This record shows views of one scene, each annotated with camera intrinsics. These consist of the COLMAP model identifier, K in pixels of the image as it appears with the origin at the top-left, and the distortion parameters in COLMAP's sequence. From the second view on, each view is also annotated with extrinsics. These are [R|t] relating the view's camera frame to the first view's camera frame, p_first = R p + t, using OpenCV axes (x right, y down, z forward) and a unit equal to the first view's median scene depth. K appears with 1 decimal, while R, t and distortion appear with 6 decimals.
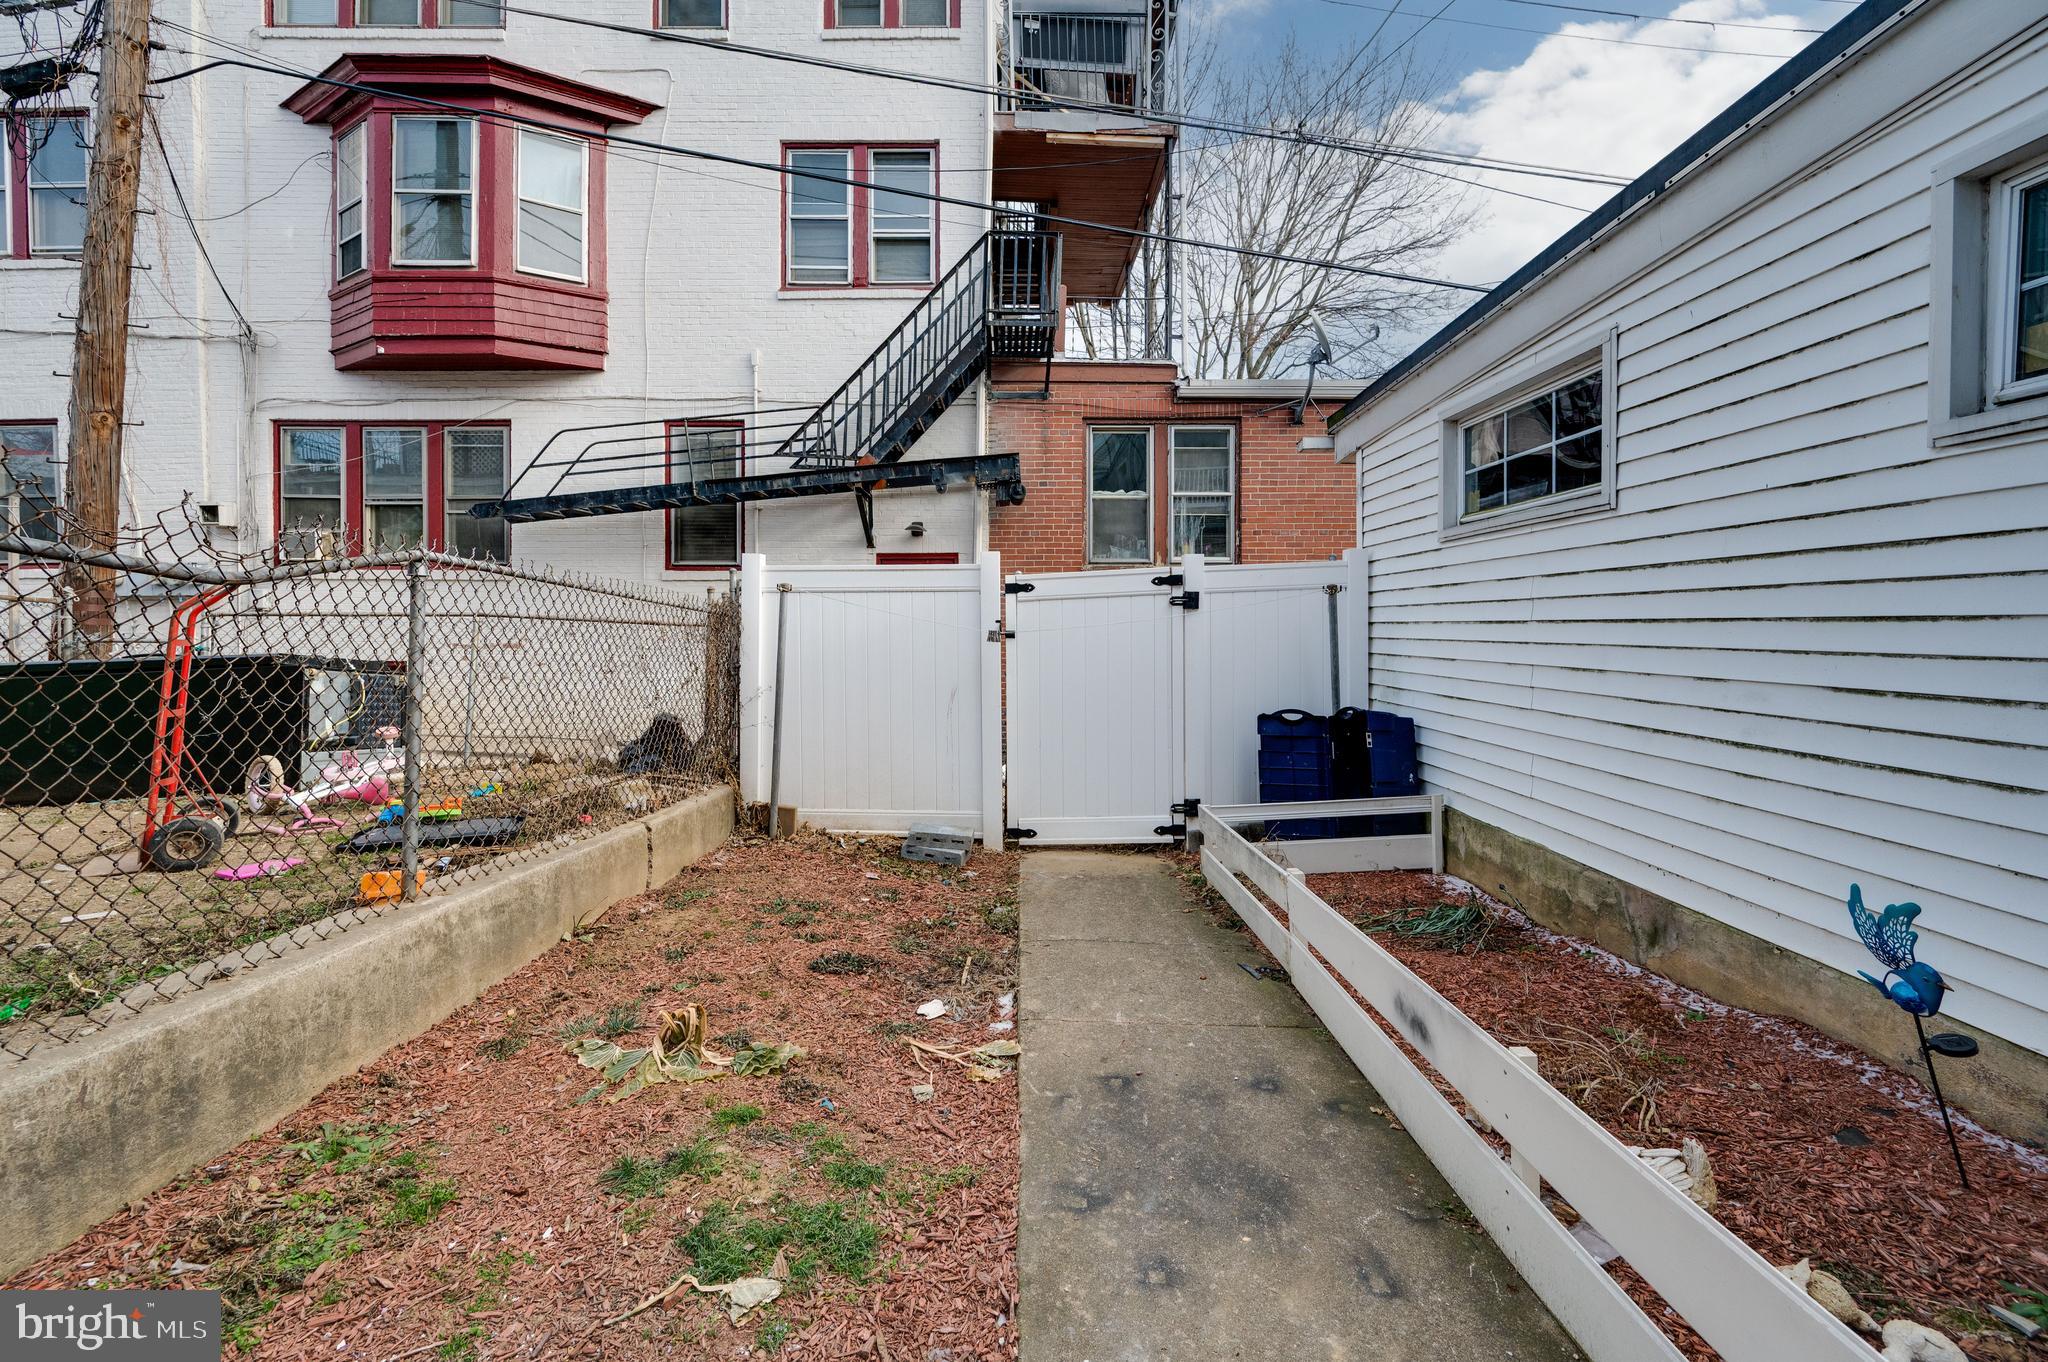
lens RADIAL K [[839.1, 0, 948.6], [0, 839.1, 643.6], [0, 0, 1]] dist [-0.001628, -0.000260]
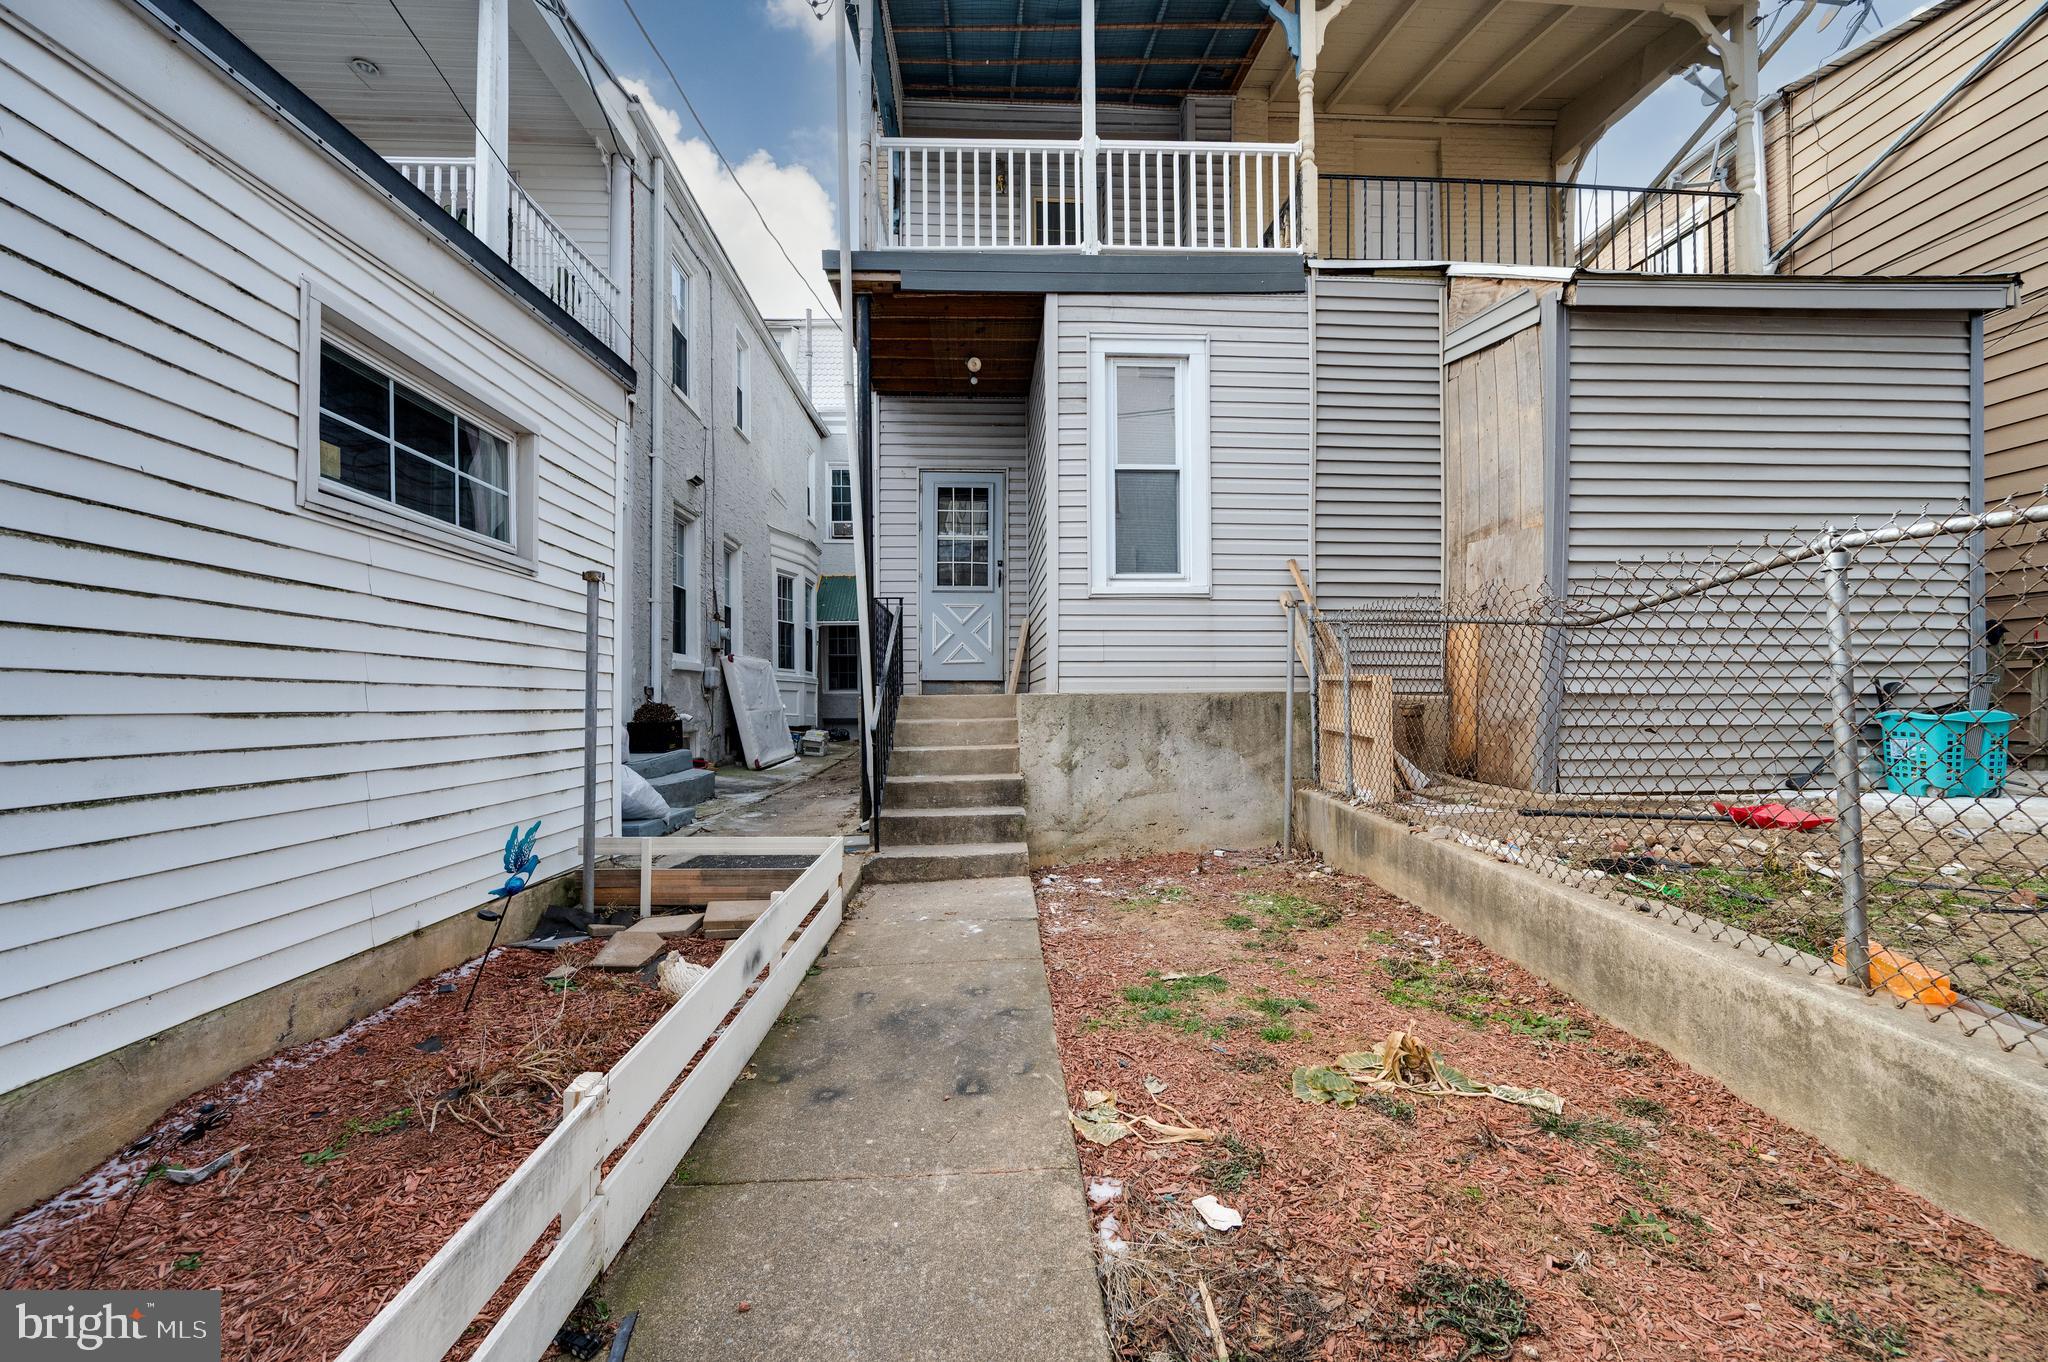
lens RADIAL K [[839.1, 0, 1025.1], [0, 839.1, 687.3], [0, 0, 1]] dist [-0.001628, -0.000260]
pose [[-0.992578, 0.007853, -0.121355, 0.261176], [0.007941, 0.999968, -0.000243, 0.030423], [0.121350, -0.001205, -0.992609, 2.066517]]
